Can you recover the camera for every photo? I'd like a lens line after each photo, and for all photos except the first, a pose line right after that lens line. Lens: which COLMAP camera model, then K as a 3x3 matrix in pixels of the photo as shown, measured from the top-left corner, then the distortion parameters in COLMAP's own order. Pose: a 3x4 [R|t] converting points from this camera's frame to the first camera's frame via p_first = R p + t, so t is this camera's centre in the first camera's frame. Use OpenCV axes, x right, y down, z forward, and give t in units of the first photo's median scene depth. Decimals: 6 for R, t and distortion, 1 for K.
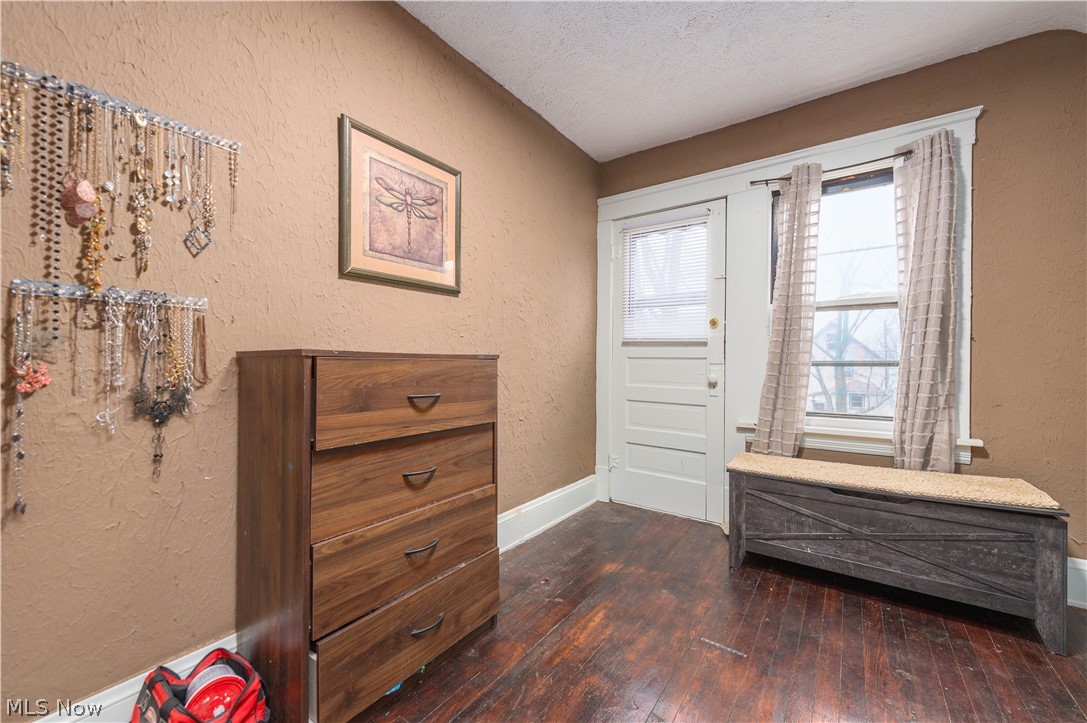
lens RADIAL K [[432.7, 0, 547.0], [0, 432.7, 356.4], [0, 0, 1]] dist [0.014029, -0.002021]
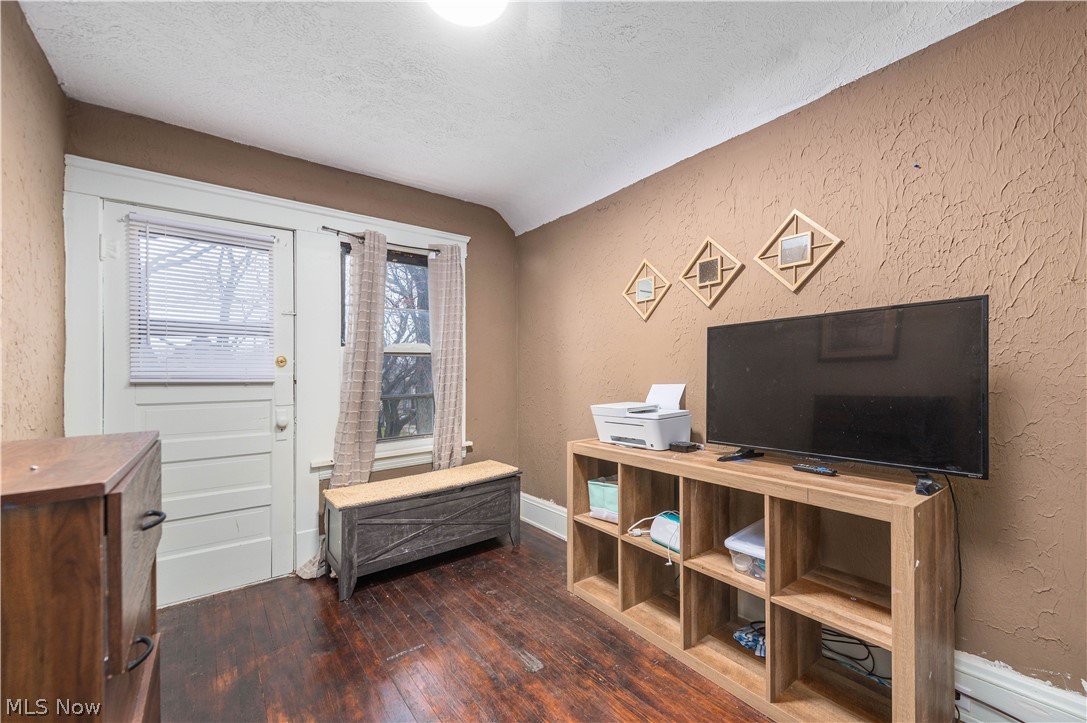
lens RADIAL K [[432.7, 0, 583.0], [0, 432.7, 378.9], [0, 0, 1]] dist [0.014029, -0.002021]
pose [[0.255239, -0.018728, 0.966697, -0.454501], [0.007193, 0.999822, 0.017470, -0.066694], [-0.966851, 0.002494, 0.255328, 0.178998]]
